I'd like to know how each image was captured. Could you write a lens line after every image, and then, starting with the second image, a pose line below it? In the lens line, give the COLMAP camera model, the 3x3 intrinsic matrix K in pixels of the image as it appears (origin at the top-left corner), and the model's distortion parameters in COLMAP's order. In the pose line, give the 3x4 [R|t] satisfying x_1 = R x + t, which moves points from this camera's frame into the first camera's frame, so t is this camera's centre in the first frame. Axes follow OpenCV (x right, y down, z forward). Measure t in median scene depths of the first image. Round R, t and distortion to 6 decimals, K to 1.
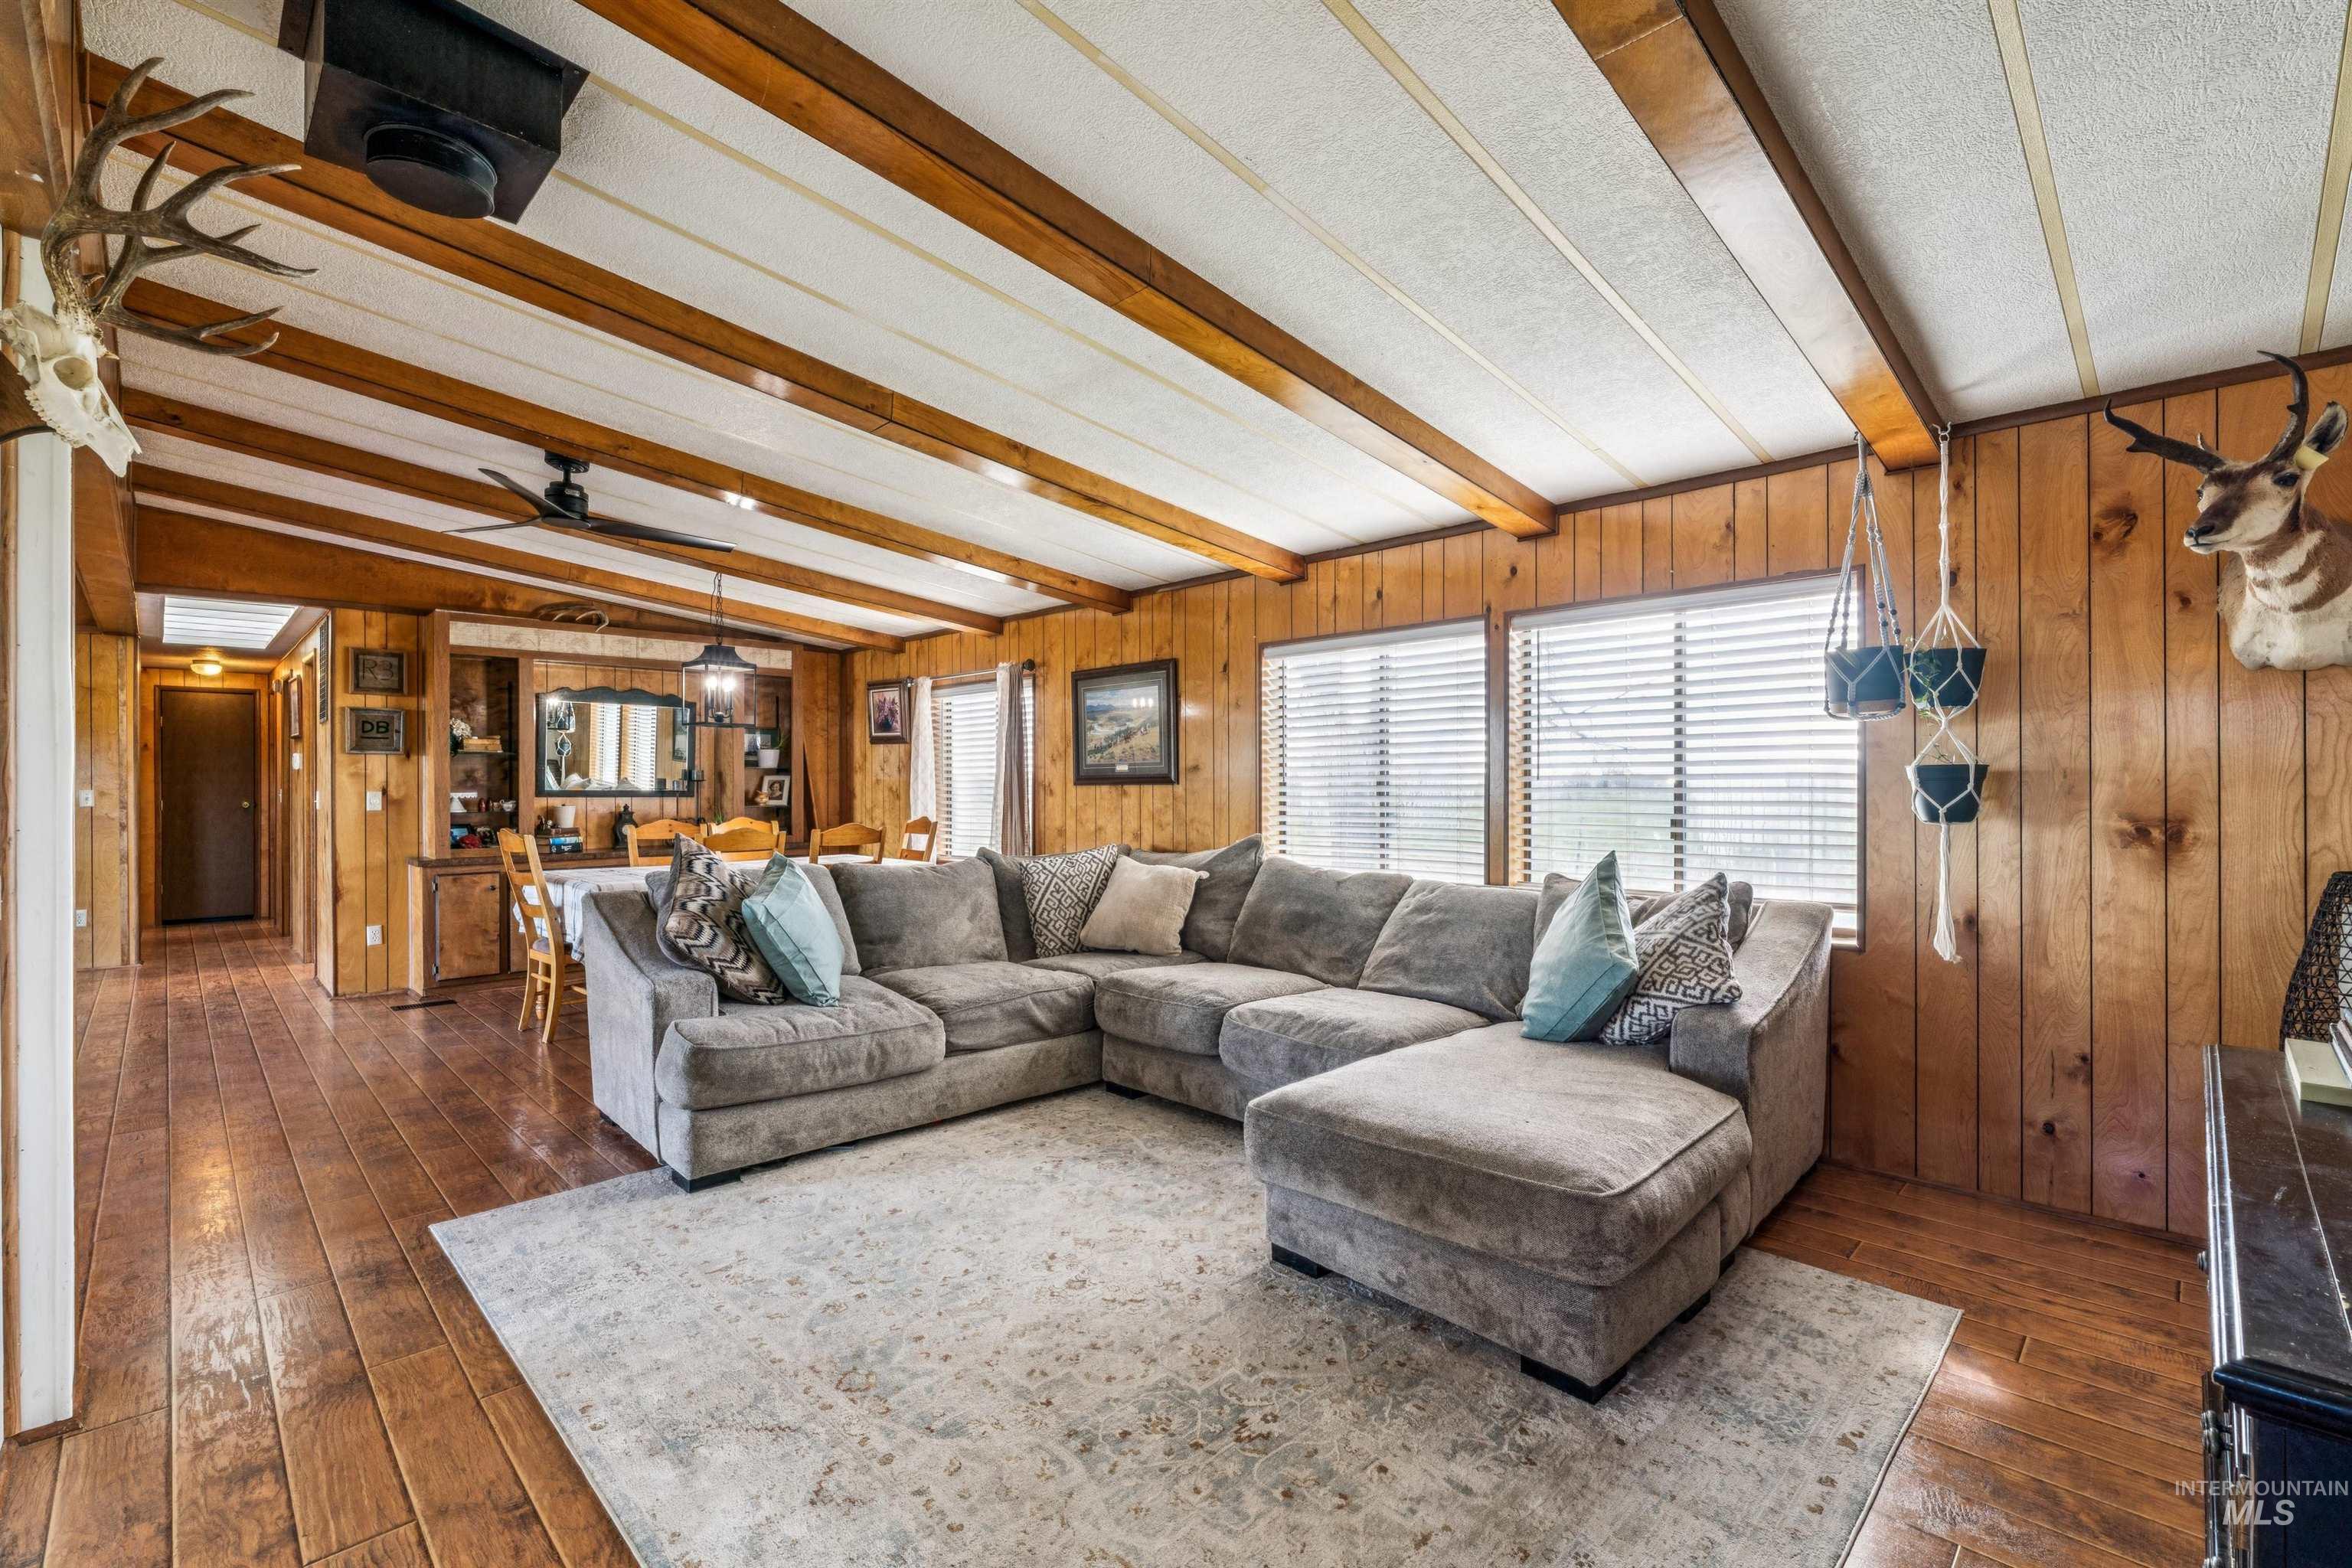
lens RADIAL K [[1034.8, 0, 1175.5], [0, 1034.8, 777.7], [0, 0, 1]] dist [-0.006315, 0.003586]
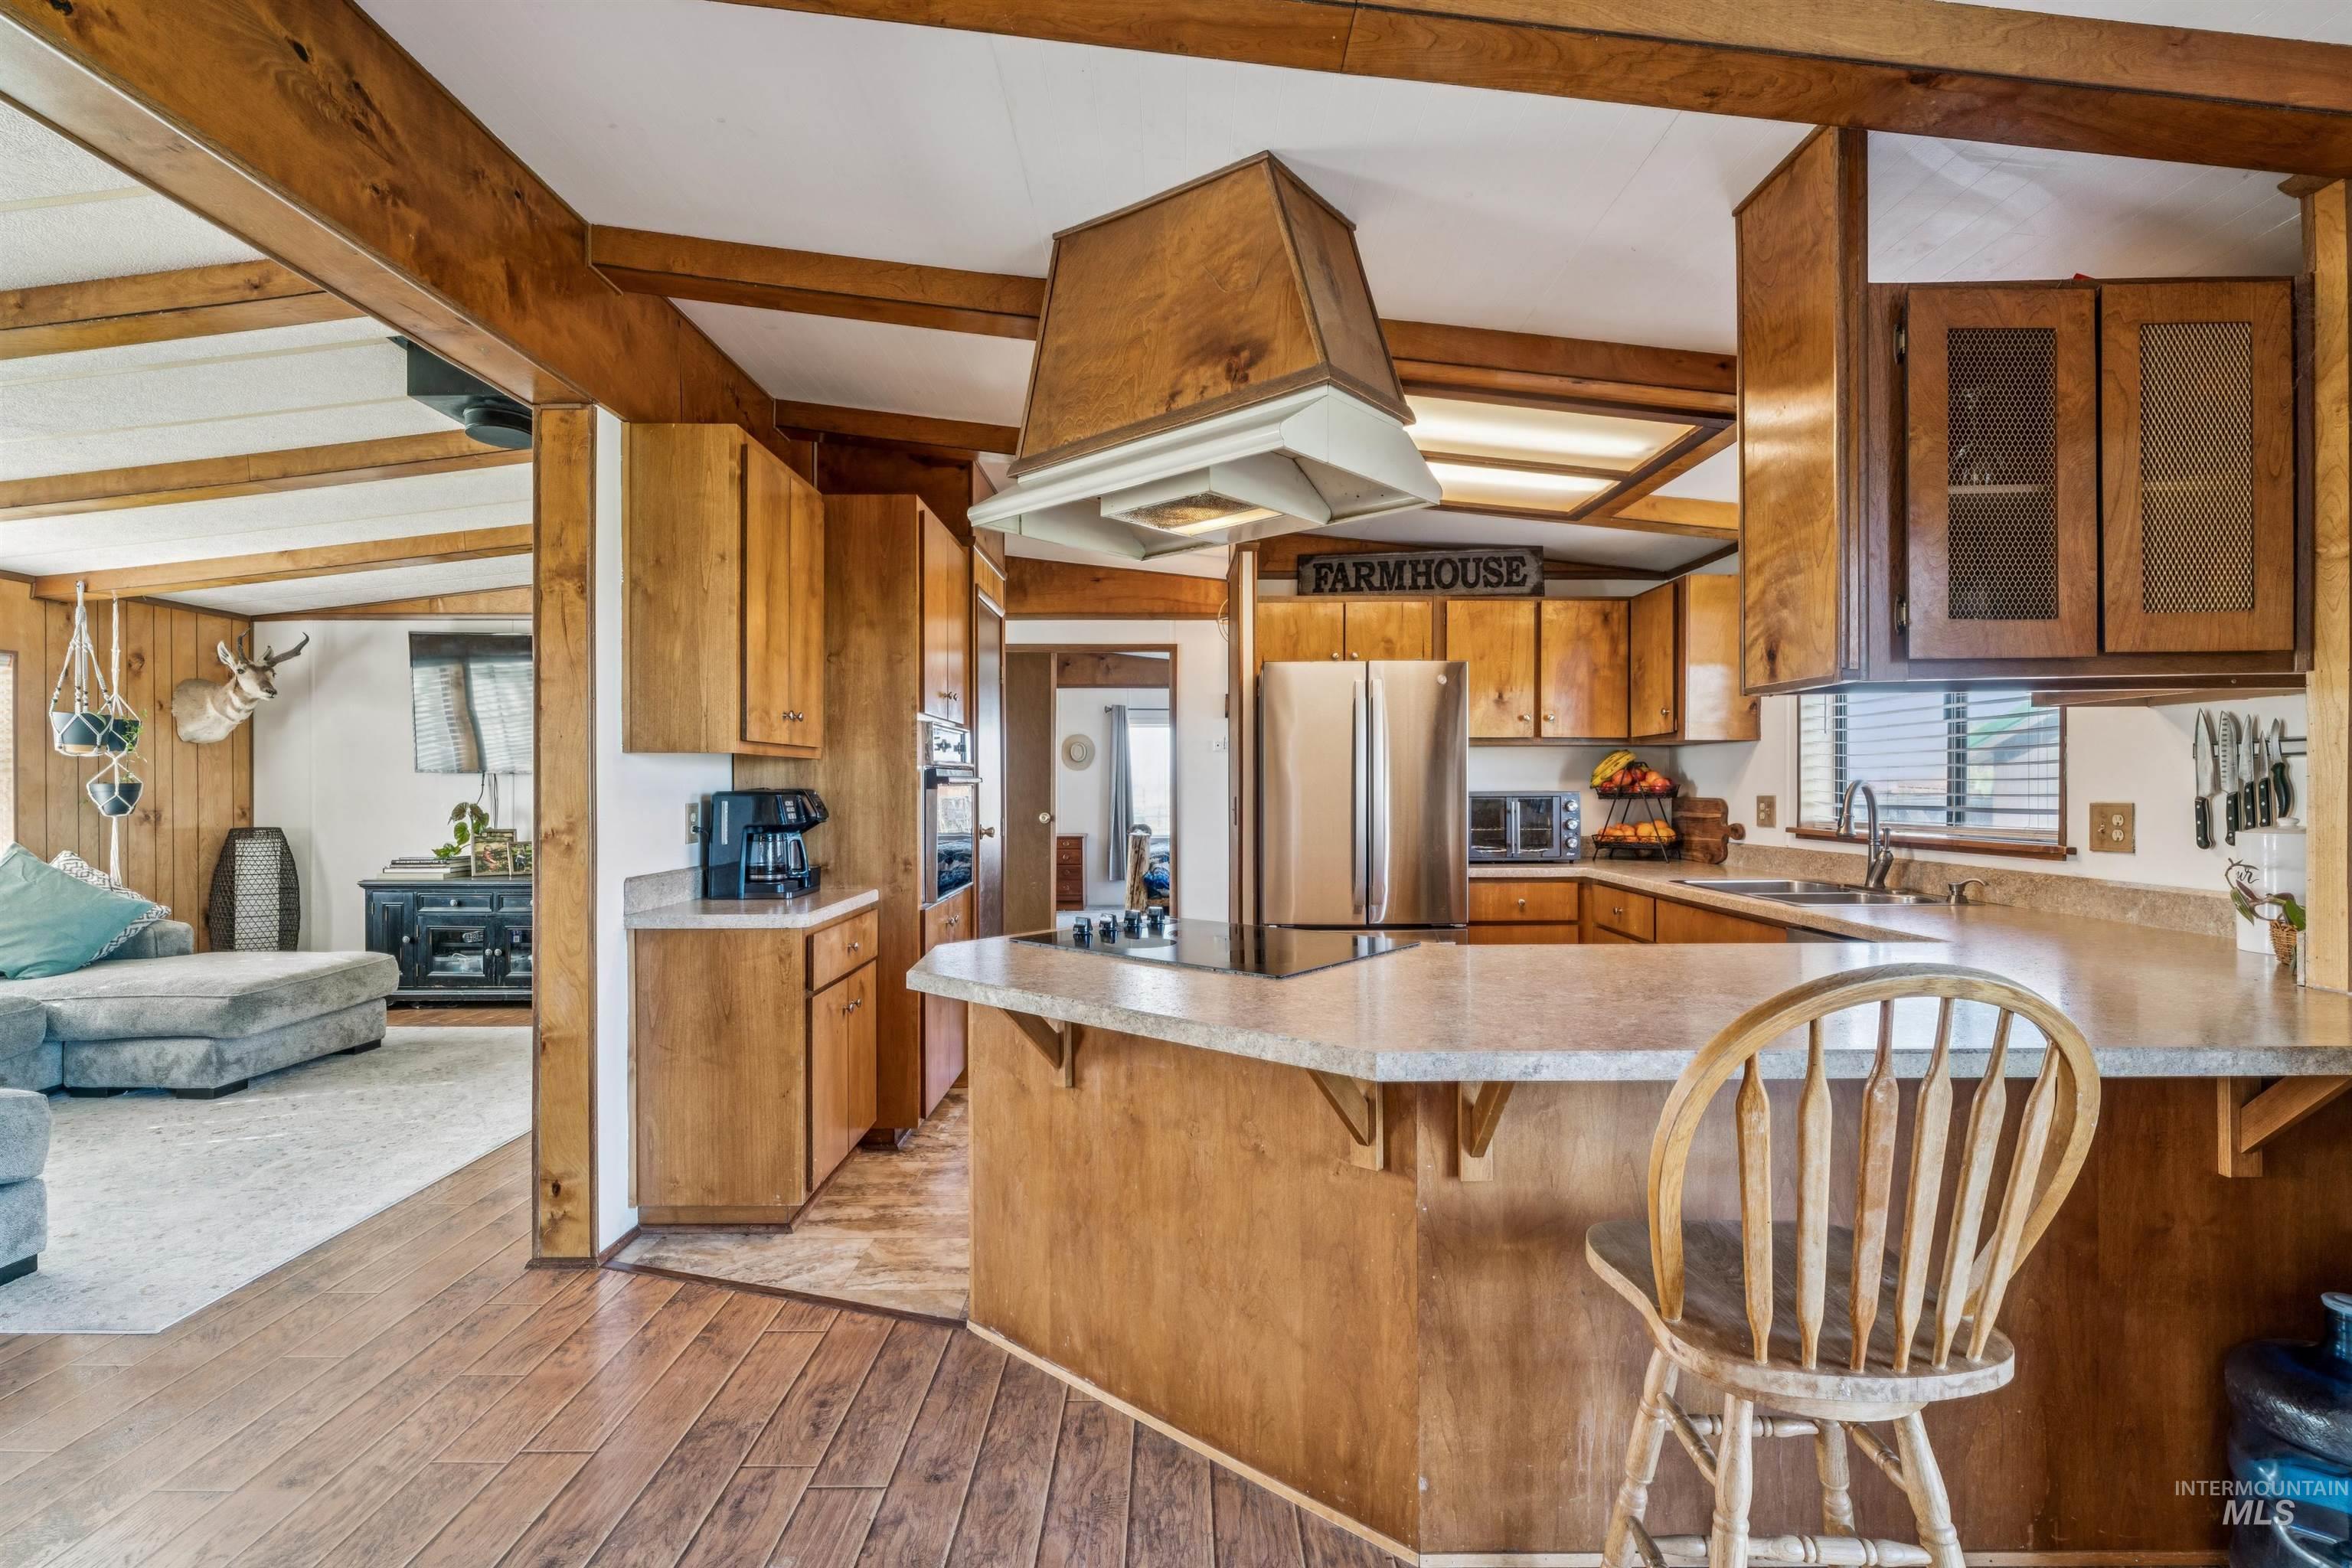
lens RADIAL K [[1050.3, 0, 1193.5], [0, 1050.3, 789.2], [0, 0, 1]] dist [-0.004422, -0.000673]
pose [[-0.723528, 0.000976, 0.690294, -0.926438], [-0.001066, 0.999996, -0.002530, 0.000708], [-0.690294, -0.002566, -0.723524, 0.500648]]
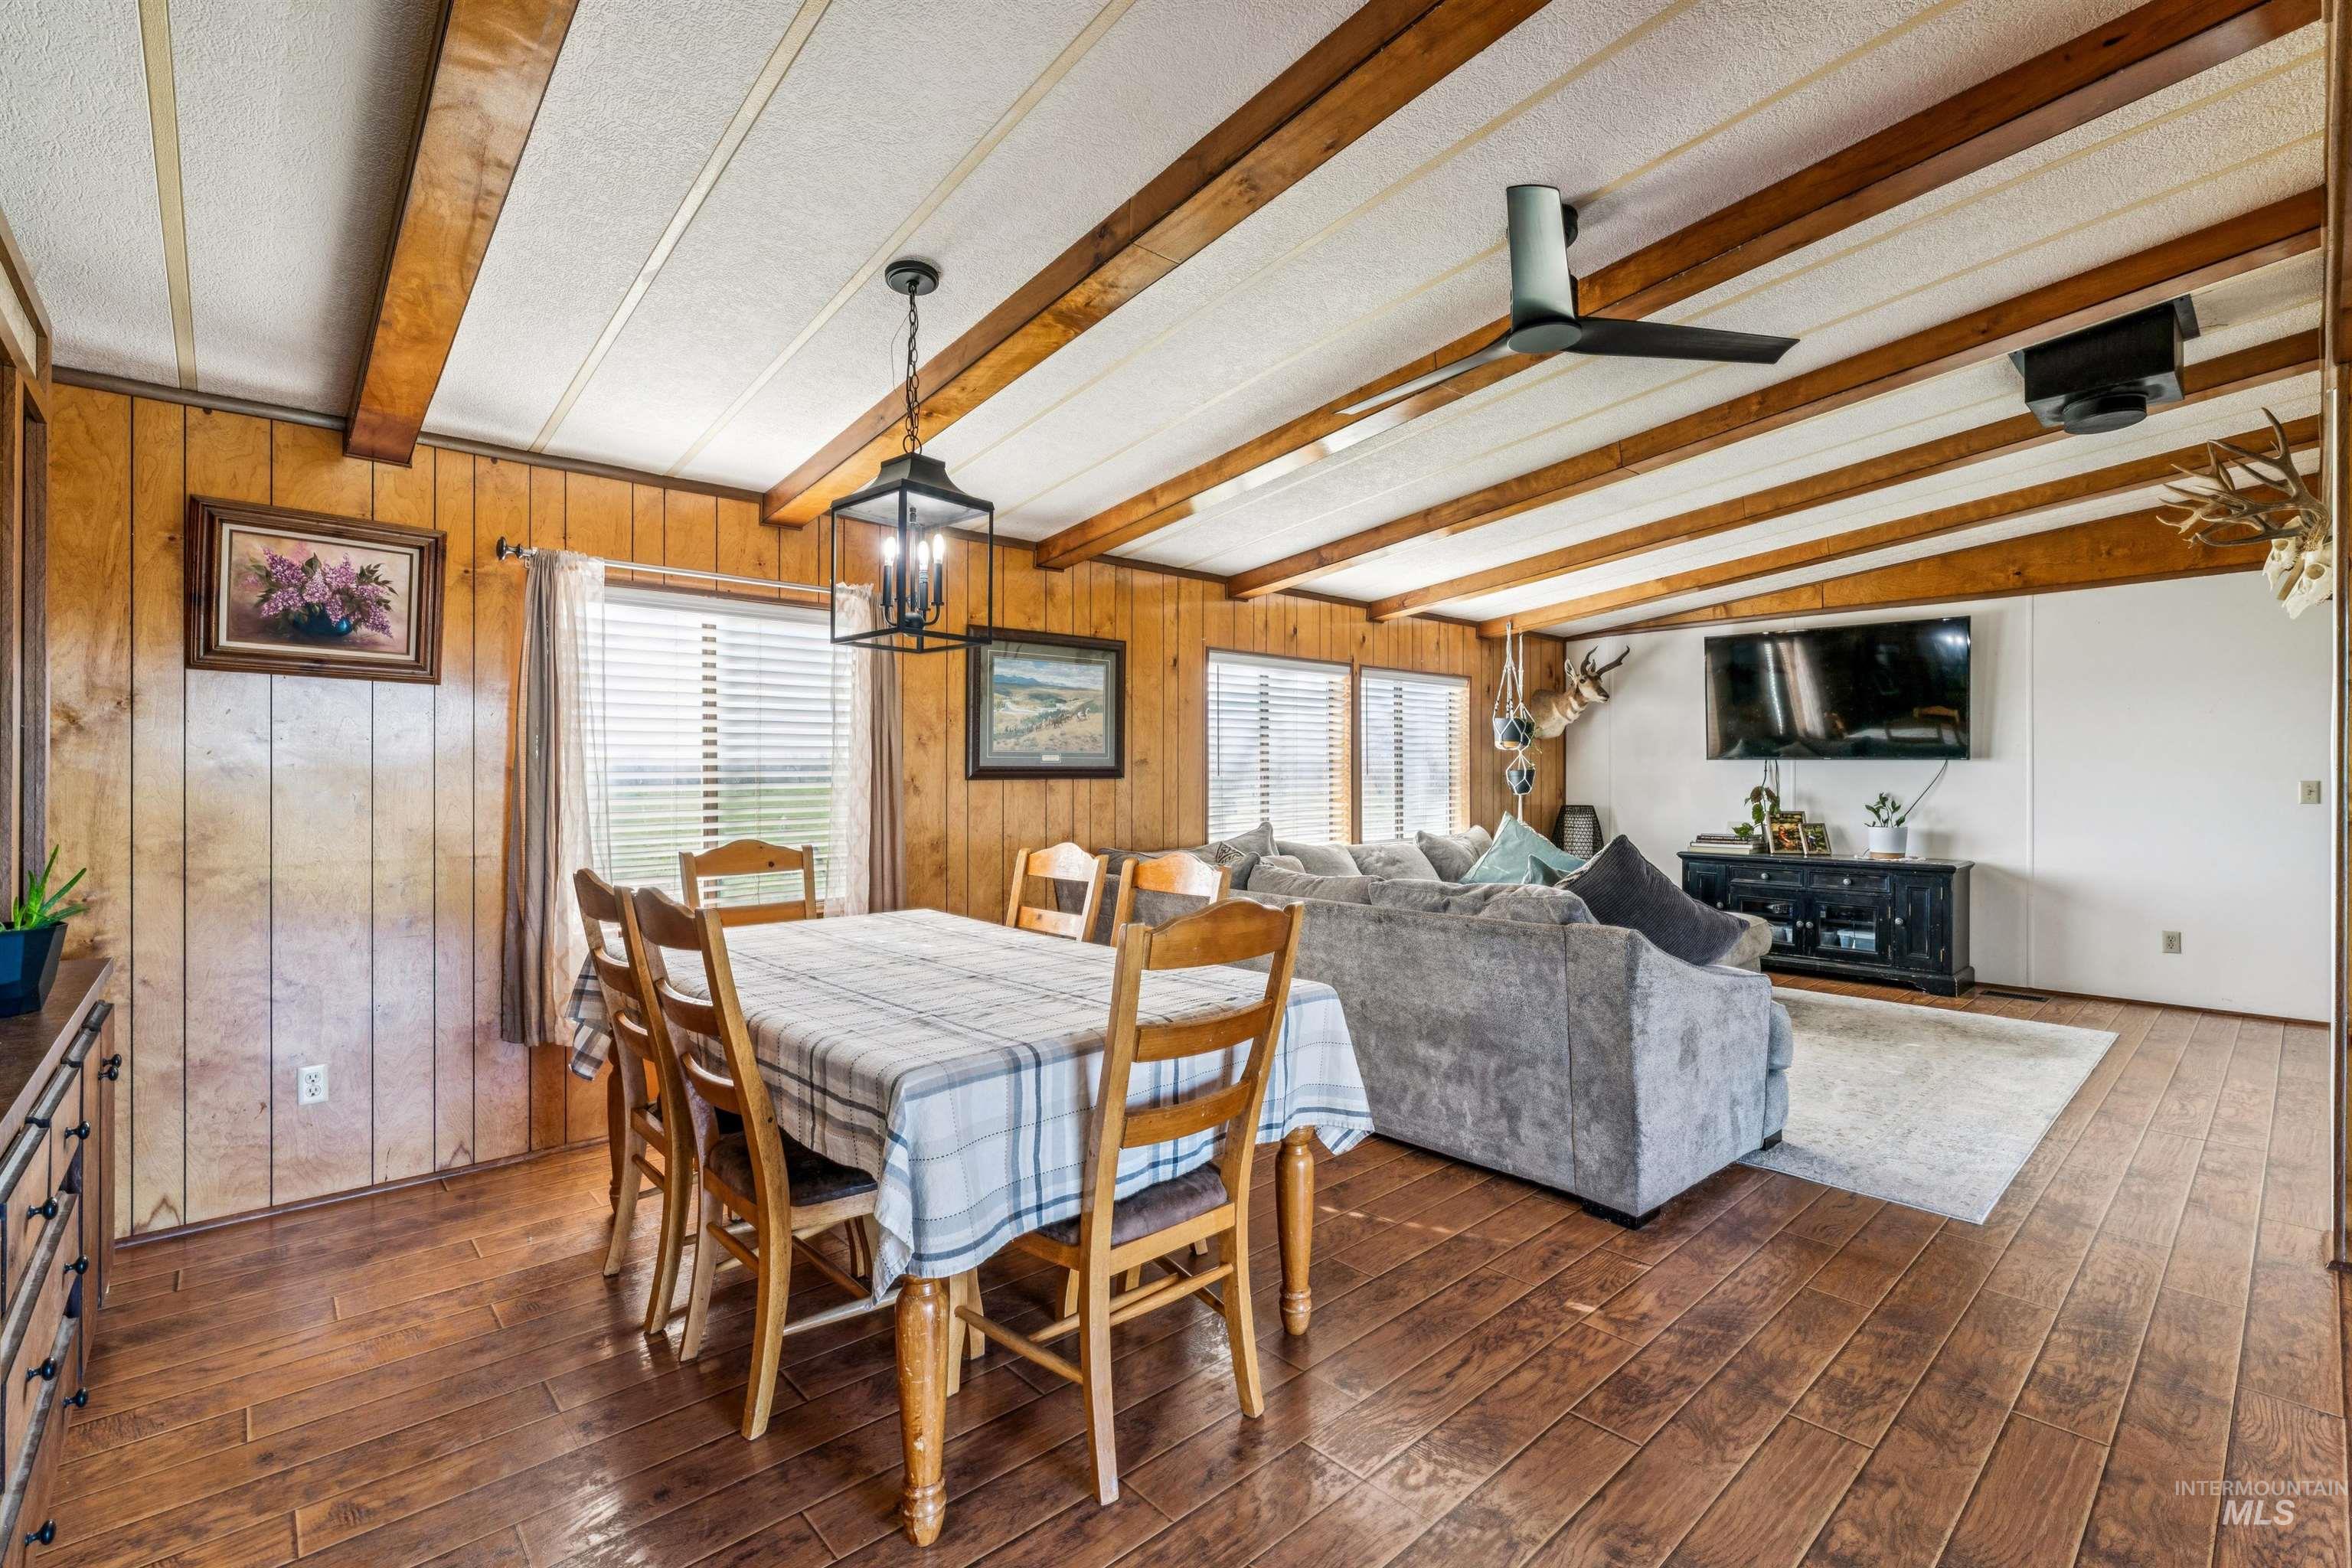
lens RADIAL K [[1050.3, 0, 1178.7], [0, 1050.3, 770.7], [0, 0, 1]] dist [-0.004422, -0.000673]
pose [[0.036982, 0.008450, 0.999280, -0.853571], [-0.003639, 0.999959, -0.008321, 0.006988], [-0.999309, -0.003329, 0.037011, 0.841187]]
